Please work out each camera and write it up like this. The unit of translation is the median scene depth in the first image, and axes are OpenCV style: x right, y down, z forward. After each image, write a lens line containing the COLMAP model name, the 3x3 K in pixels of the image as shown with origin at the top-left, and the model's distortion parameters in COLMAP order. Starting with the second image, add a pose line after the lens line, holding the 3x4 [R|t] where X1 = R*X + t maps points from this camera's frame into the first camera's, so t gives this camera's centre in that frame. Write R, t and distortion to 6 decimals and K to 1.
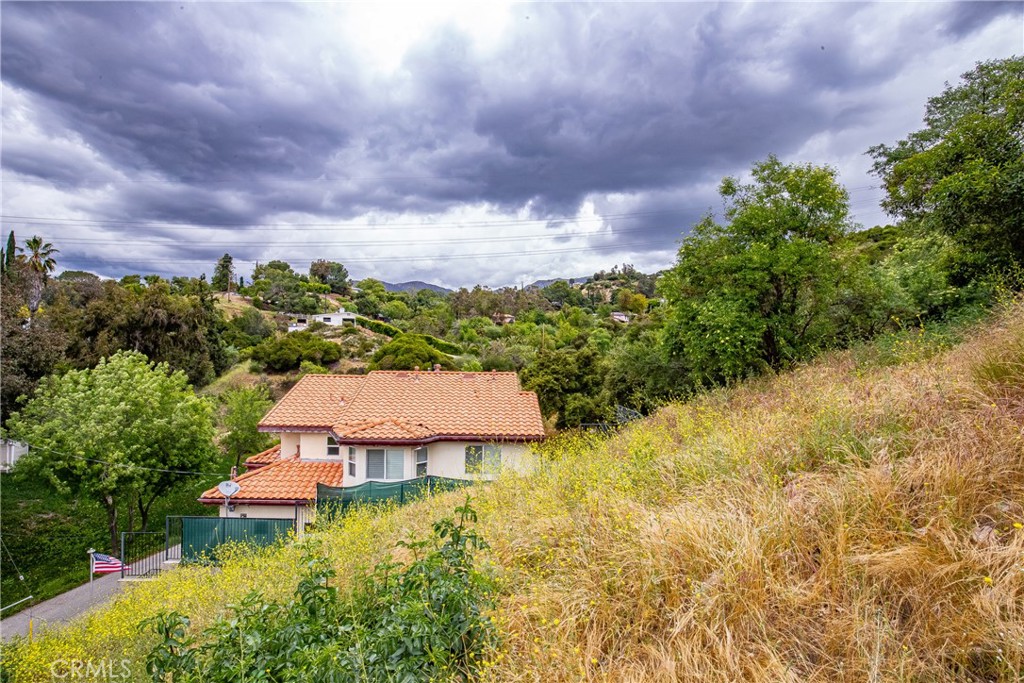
lens RADIAL K [[485.5, 0, 512.0], [0, 485.5, 341.5], [0, 0, 1]] dist [-0.000699, -0.002018]
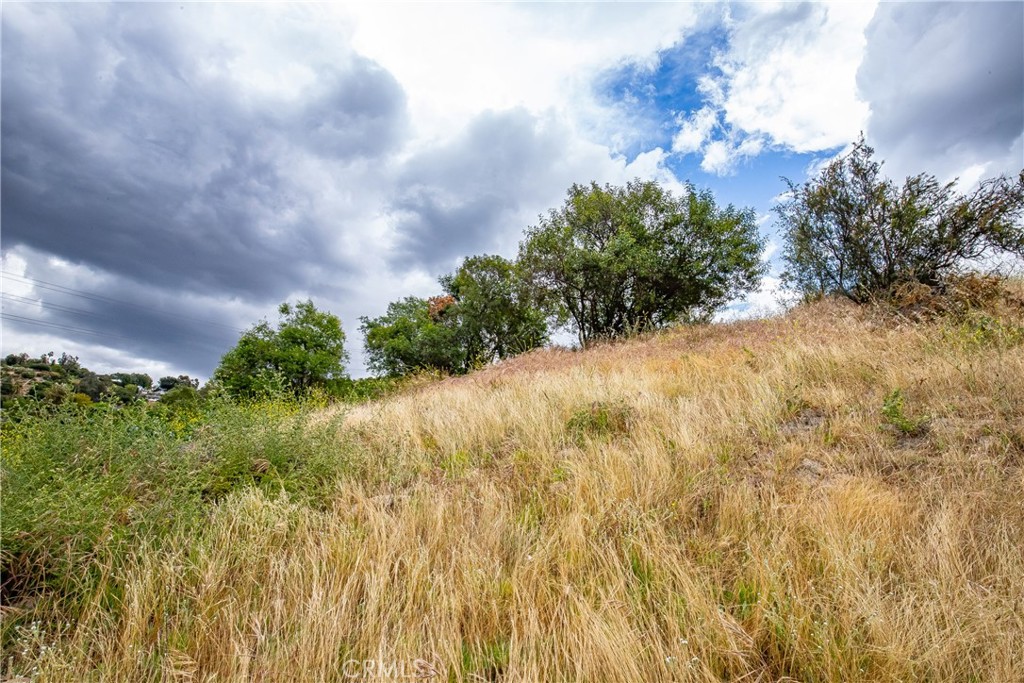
lens RADIAL K [[485.5, 0, 512.0], [0, 485.5, 341.5], [0, 0, 1]] dist [-0.000699, -0.002018]
pose [[0.533186, 0.293312, 0.793524, -0.327144], [-0.072809, 0.950403, -0.302378, 0.173412], [-0.842859, 0.103449, 0.528098, -0.366117]]
